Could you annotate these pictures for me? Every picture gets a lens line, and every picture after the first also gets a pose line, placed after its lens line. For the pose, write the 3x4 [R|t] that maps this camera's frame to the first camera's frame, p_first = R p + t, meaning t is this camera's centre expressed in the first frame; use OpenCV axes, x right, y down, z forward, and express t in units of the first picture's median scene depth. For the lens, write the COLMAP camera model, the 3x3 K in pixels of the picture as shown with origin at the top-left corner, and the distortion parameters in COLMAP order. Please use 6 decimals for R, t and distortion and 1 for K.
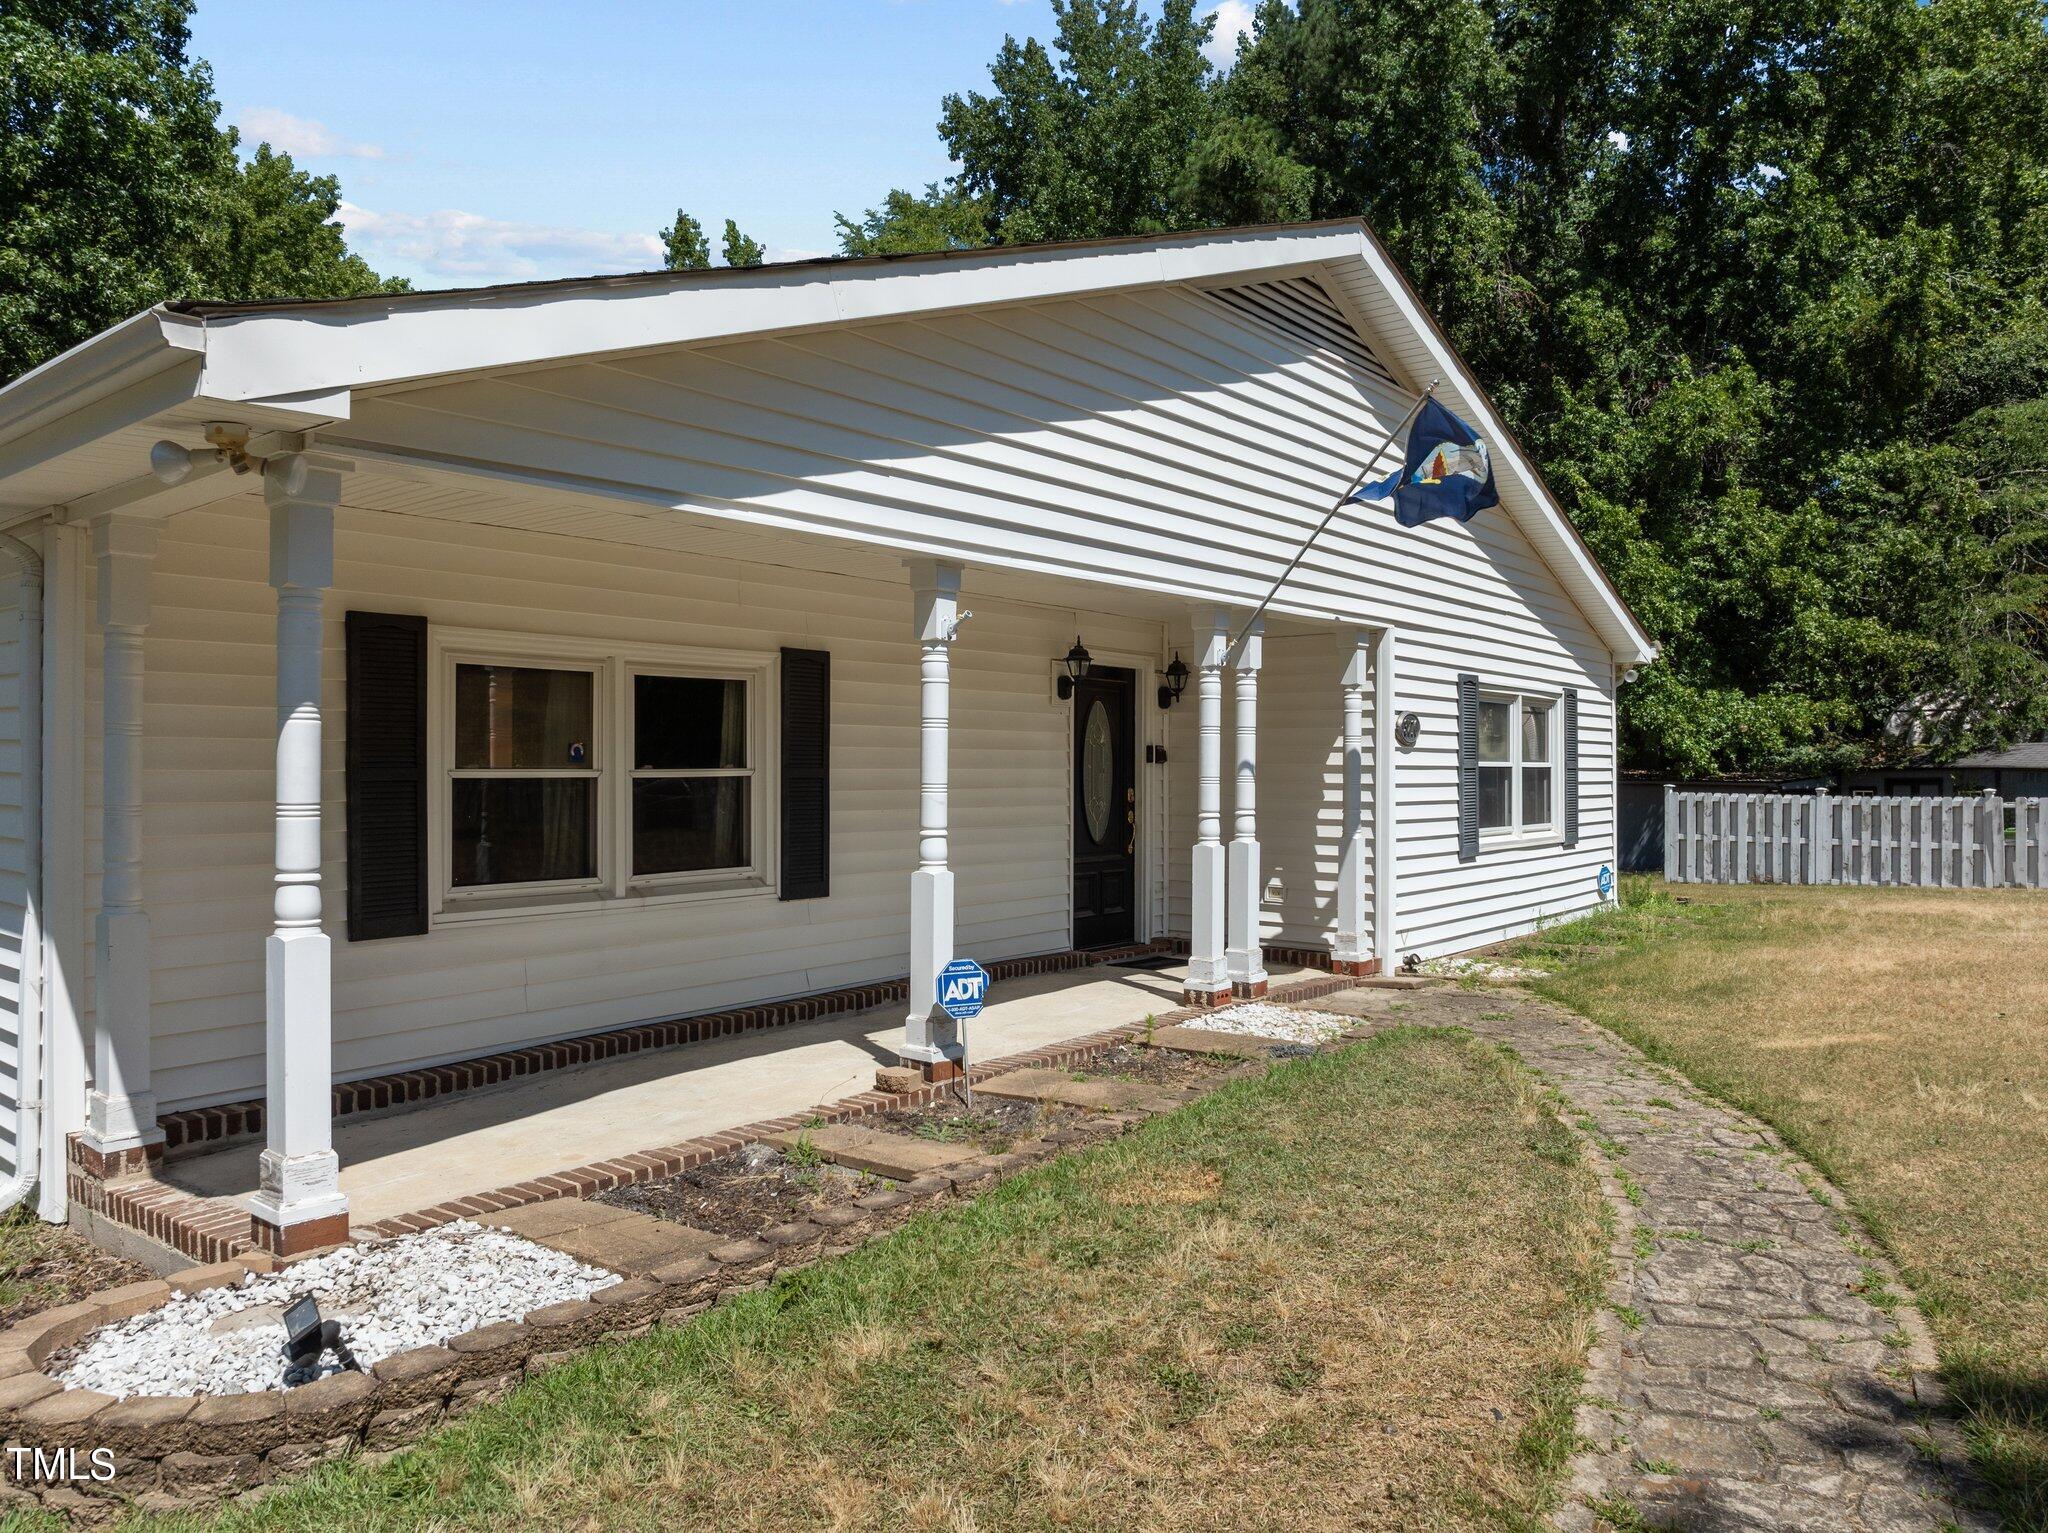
lens RADIAL K [[1447.2, 0, 1035.6], [0, 1447.2, 760.7], [0, 0, 1]] dist [-0.038684, 0.002539]
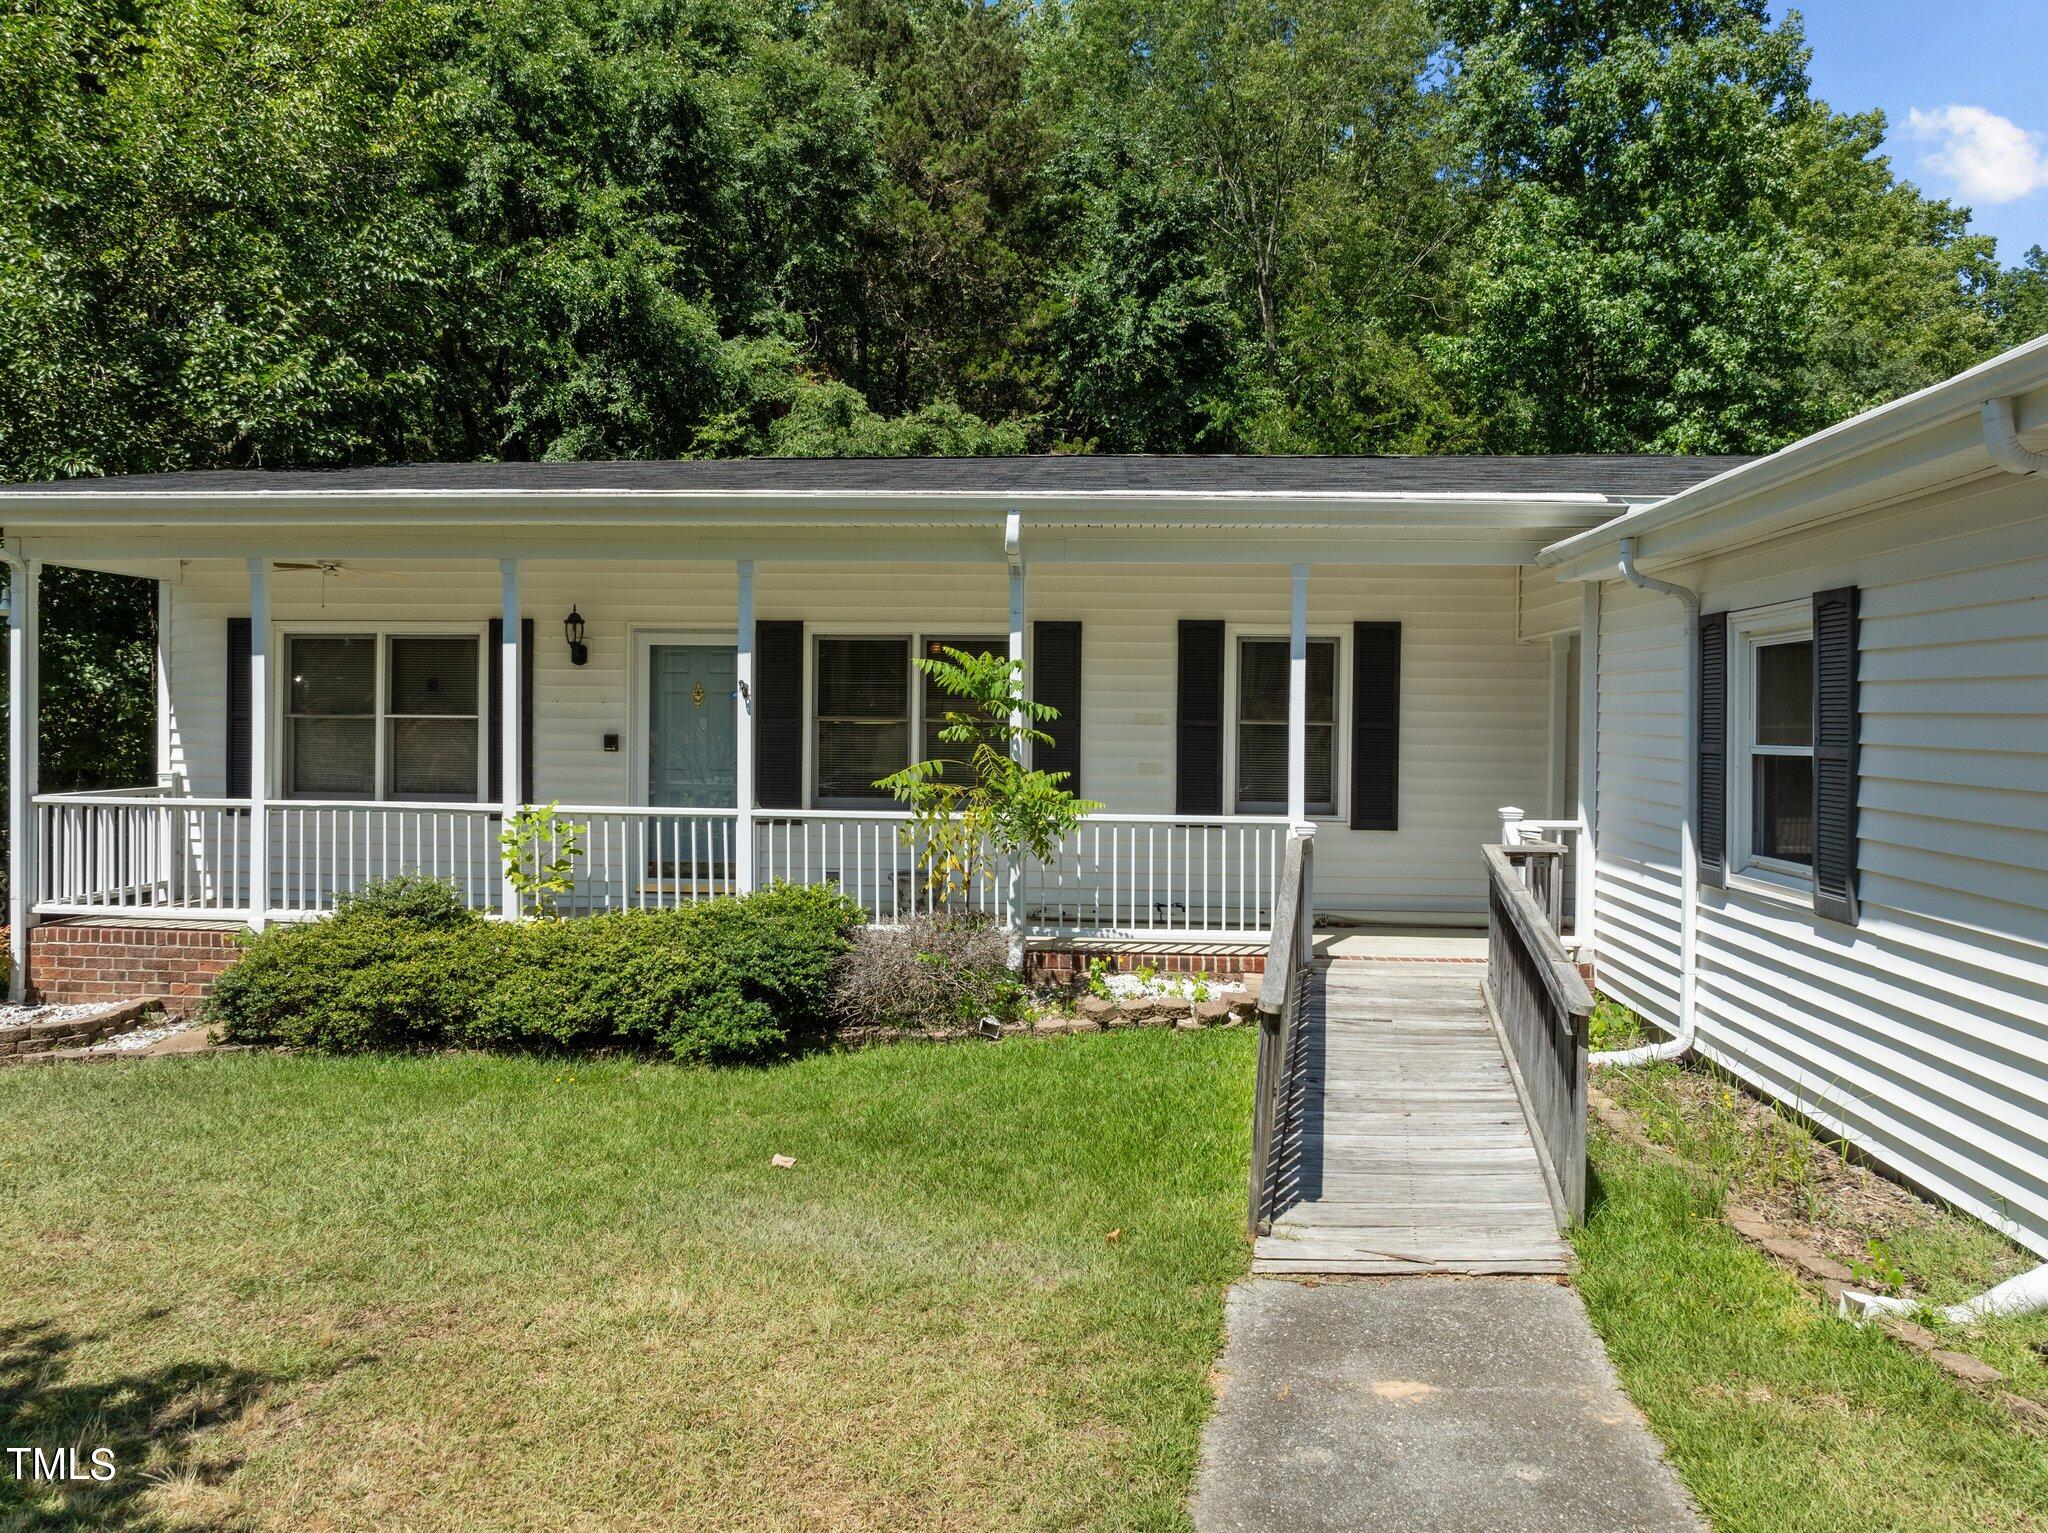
lens RADIAL K [[1448.5, 0, 1027.1], [0, 1448.5, 729.3], [0, 0, 1]] dist [-0.003933, -0.038799]
pose [[0.574815, 0.001366, -0.818282, -0.266904], [-0.002044, 0.999998, 0.000234, -0.001630], [0.818281, 0.001539, 0.574817, 0.021745]]
